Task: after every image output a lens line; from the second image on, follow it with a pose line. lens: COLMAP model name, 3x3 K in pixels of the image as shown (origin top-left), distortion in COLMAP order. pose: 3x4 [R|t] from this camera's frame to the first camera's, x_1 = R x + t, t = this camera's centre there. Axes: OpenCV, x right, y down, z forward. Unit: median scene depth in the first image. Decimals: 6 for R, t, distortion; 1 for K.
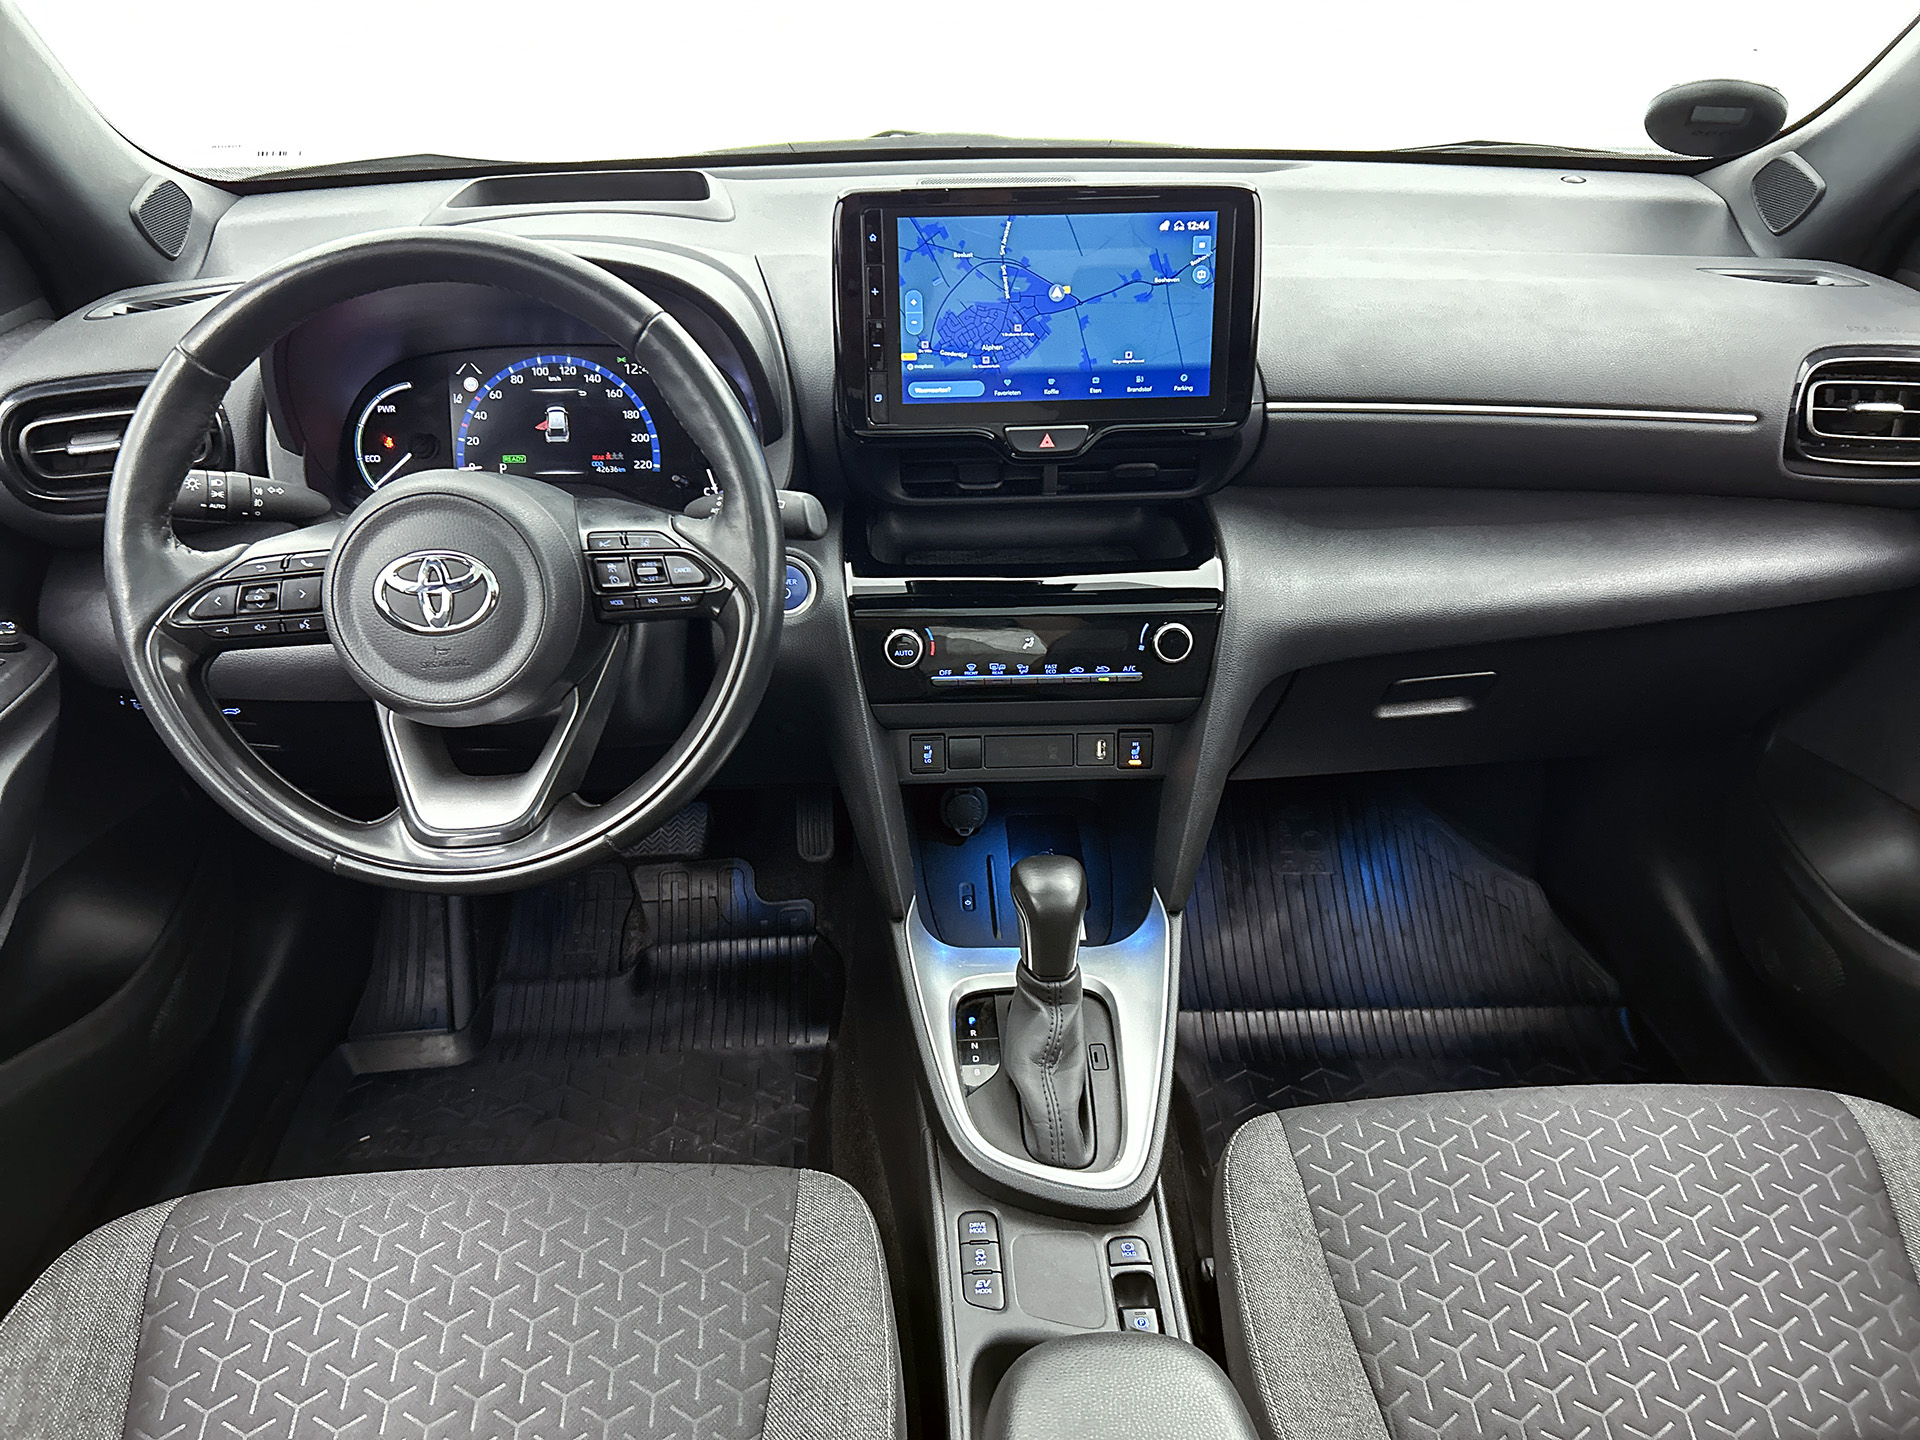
lens RADIAL K [[1466.1, 0, 959.4], [0, 1466.1, 721.1], [0, 0, 1]] dist [0.021939, -0.023859]
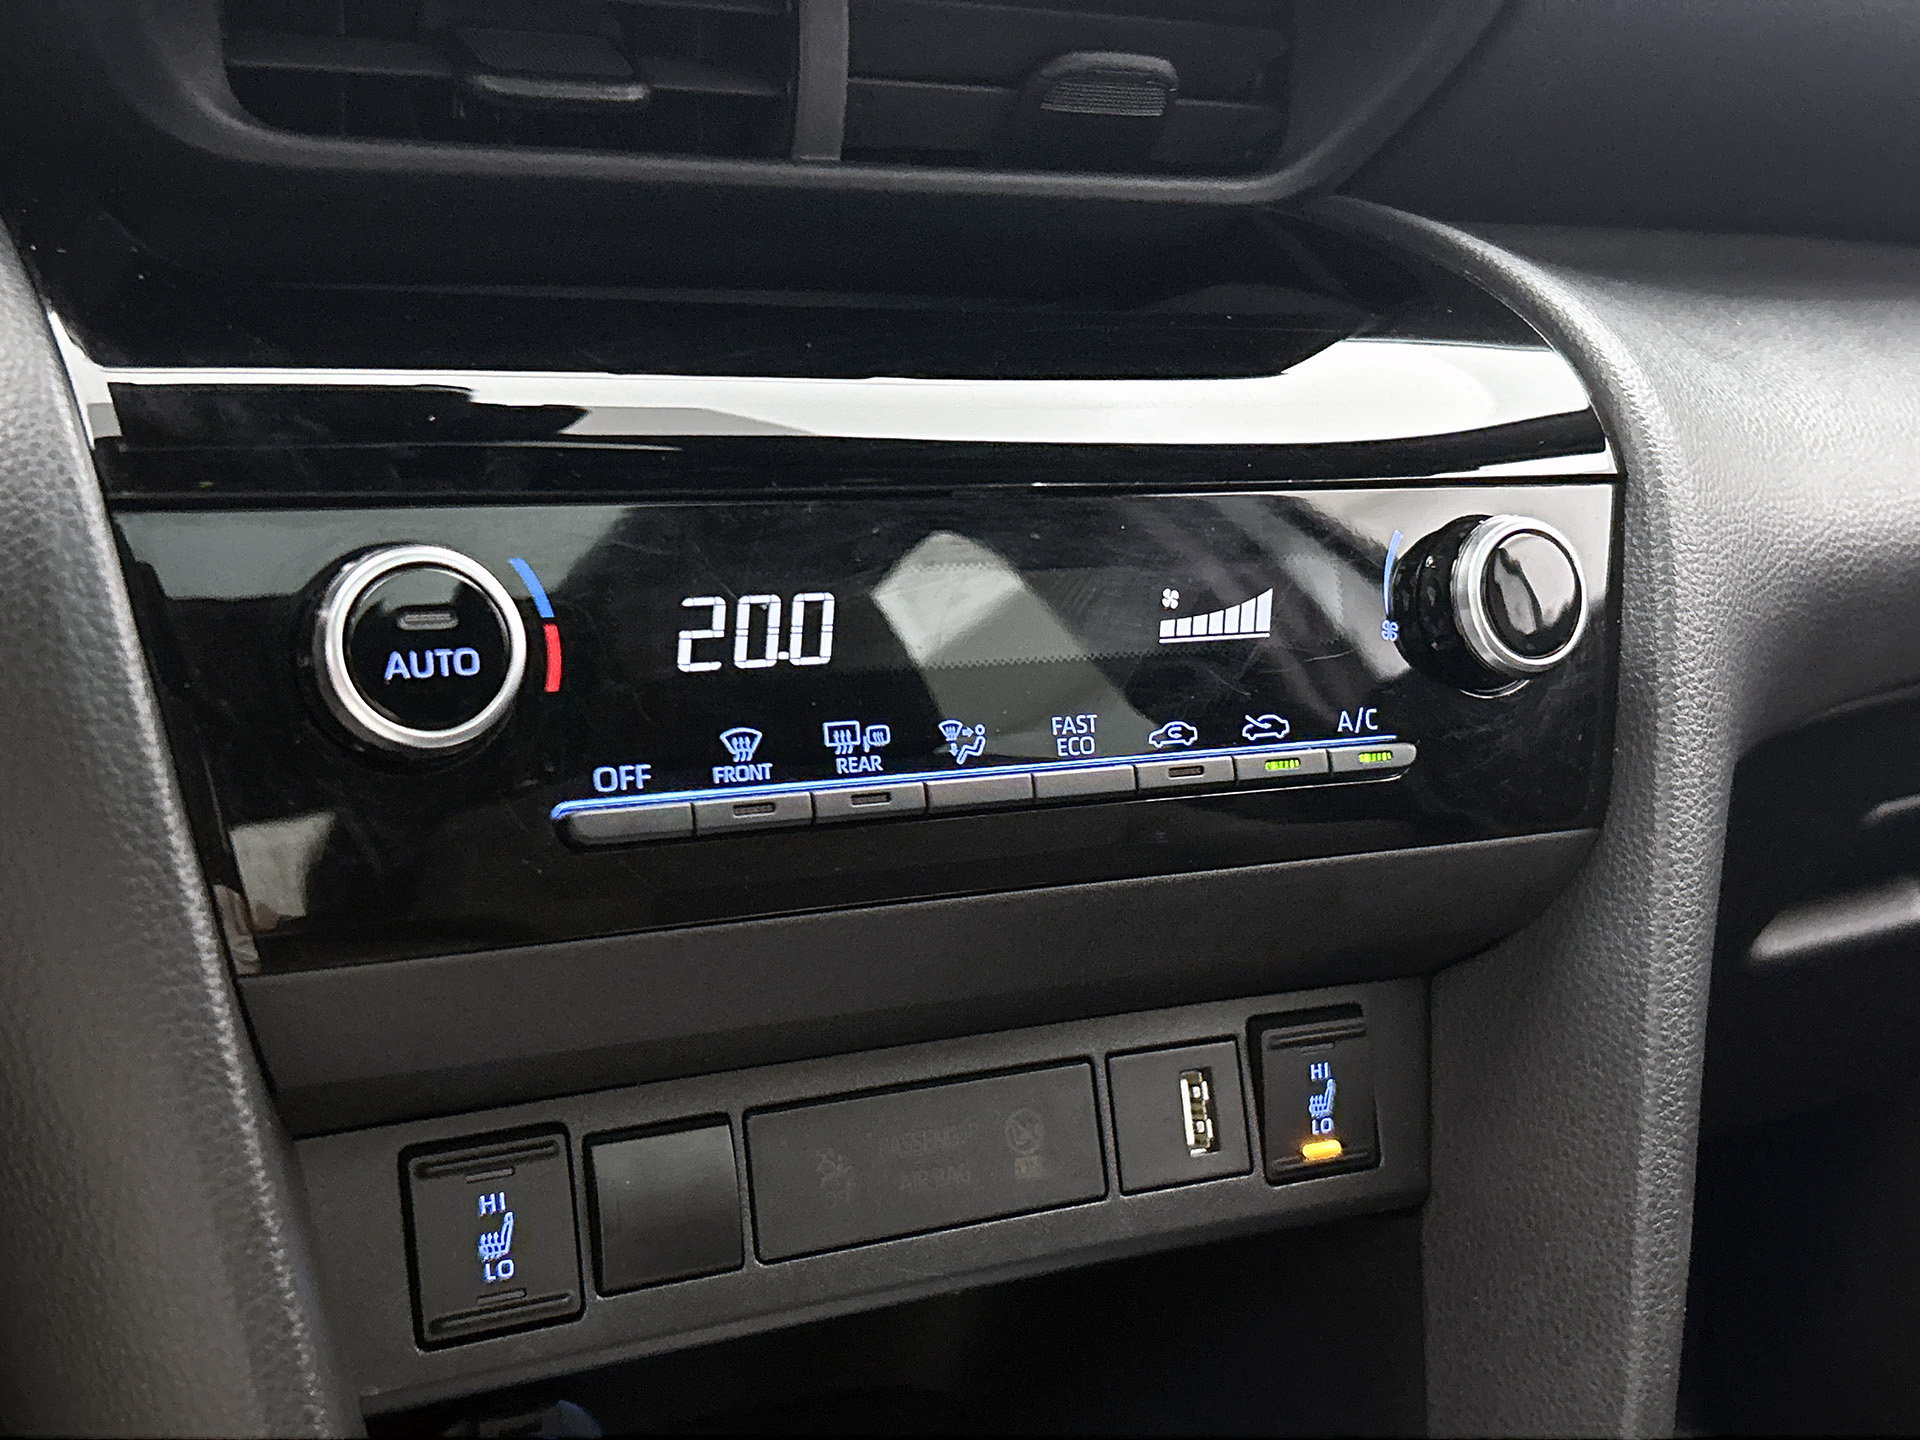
lens RADIAL K [[2375.1, 0, 974.9], [0, 2375.1, 731.6], [0, 0, 1]] dist [0.078530, 0.000000]
pose [[0.898750, -0.055510, 0.434933, -0.102694], [0.160302, 0.964882, -0.208103, 0.034593], [-0.408107, 0.256753, 0.876086, 0.659886]]
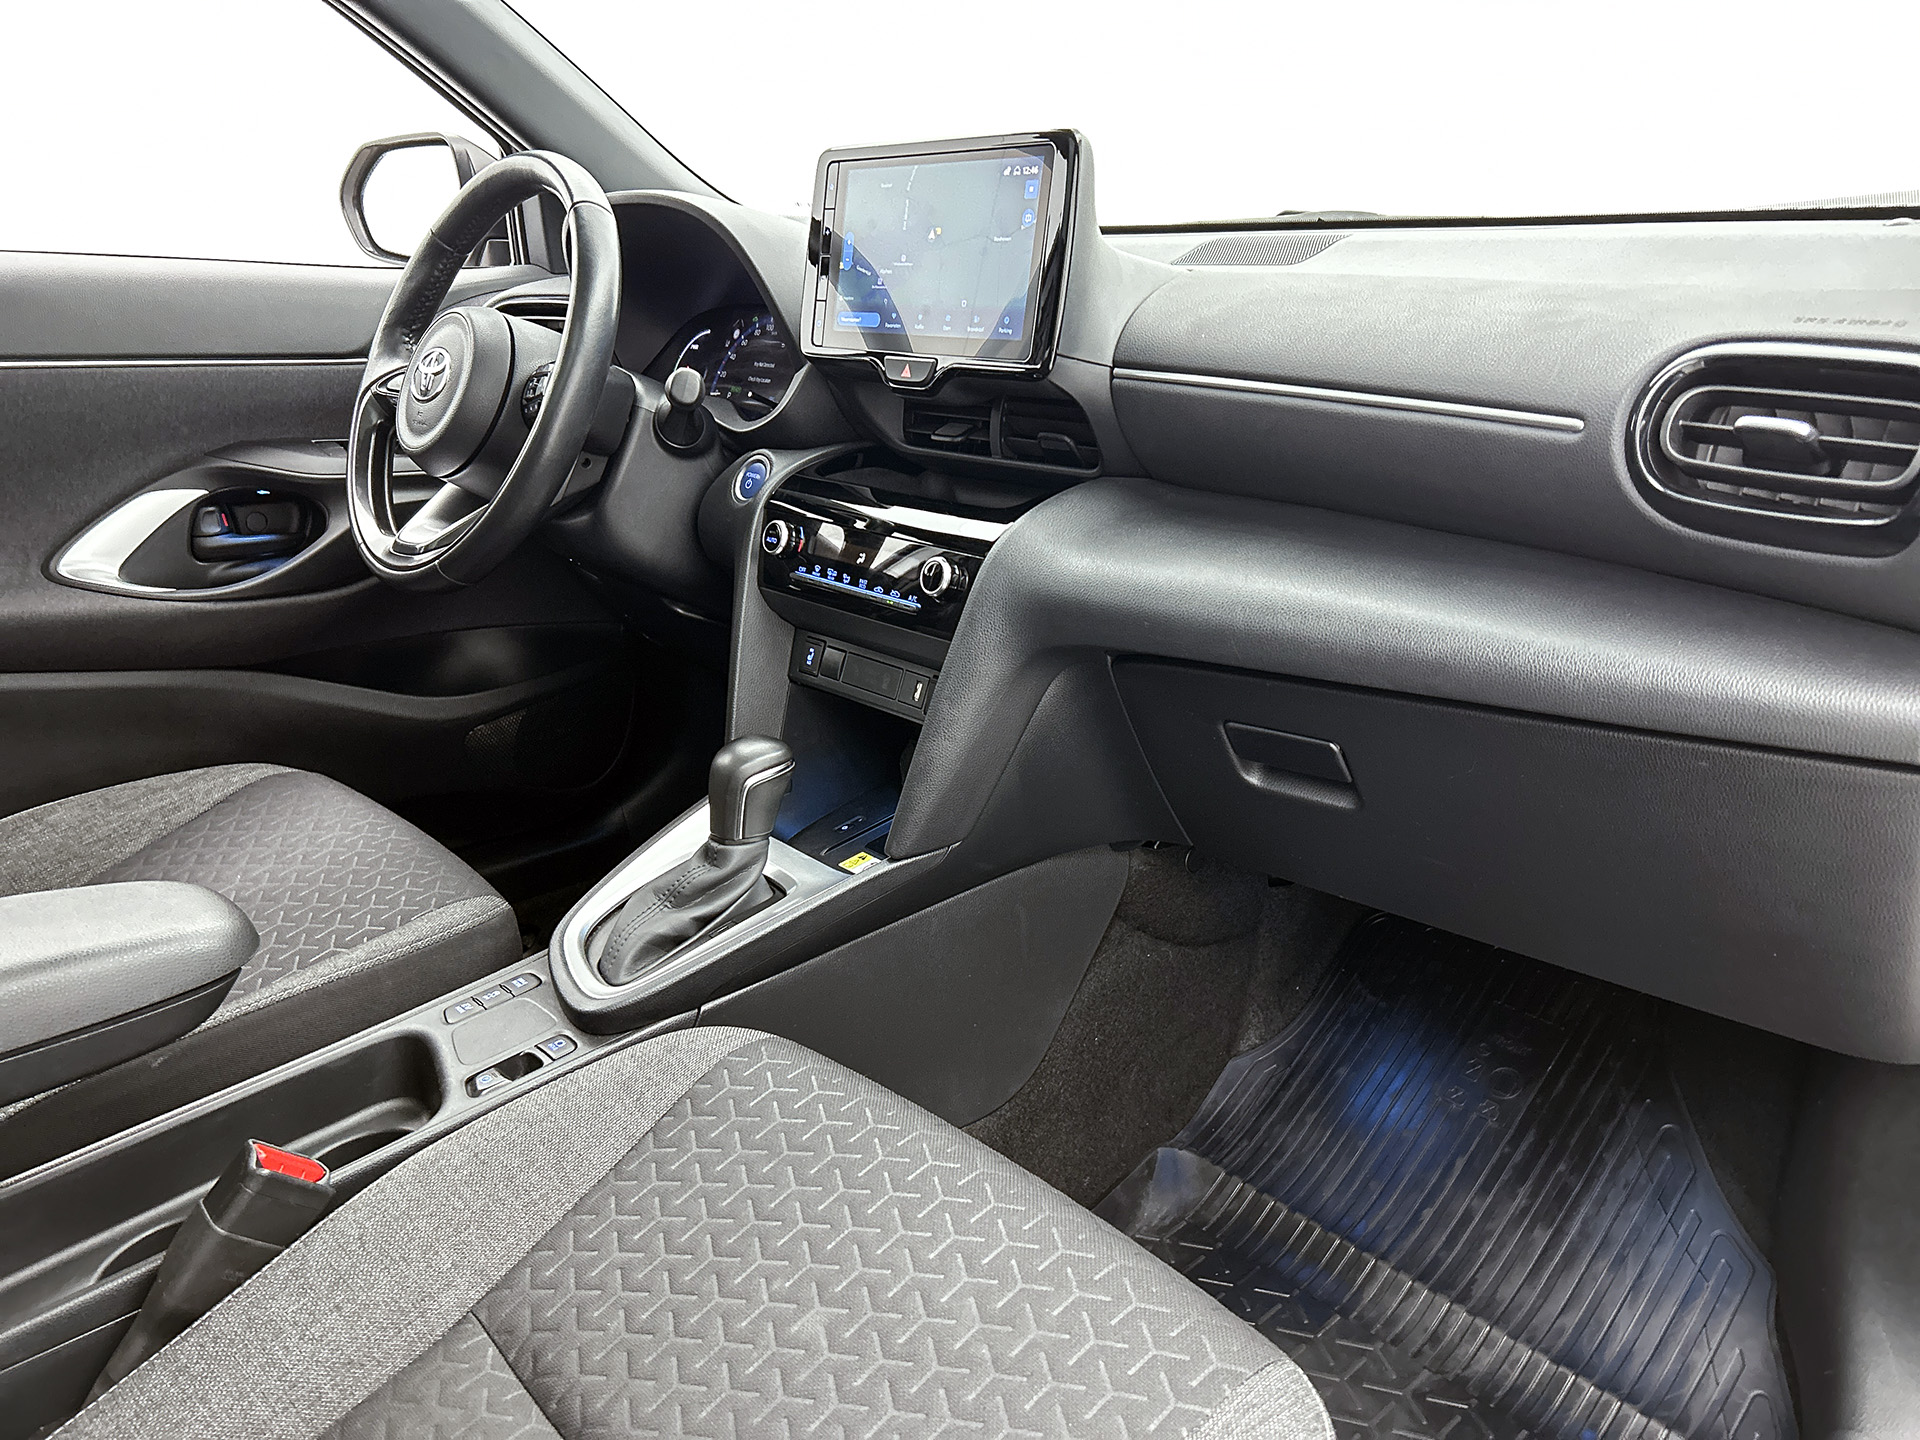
lens RADIAL K [[1466.1, 0, 968.2], [0, 1466.1, 714.8], [0, 0, 1]] dist [0.021939, -0.023859]
pose [[0.642576, 0.233004, -0.729935, 0.858695], [-0.376906, 0.925538, -0.036354, 0.058224], [0.667112, 0.298477, 0.682549, 0.345843]]
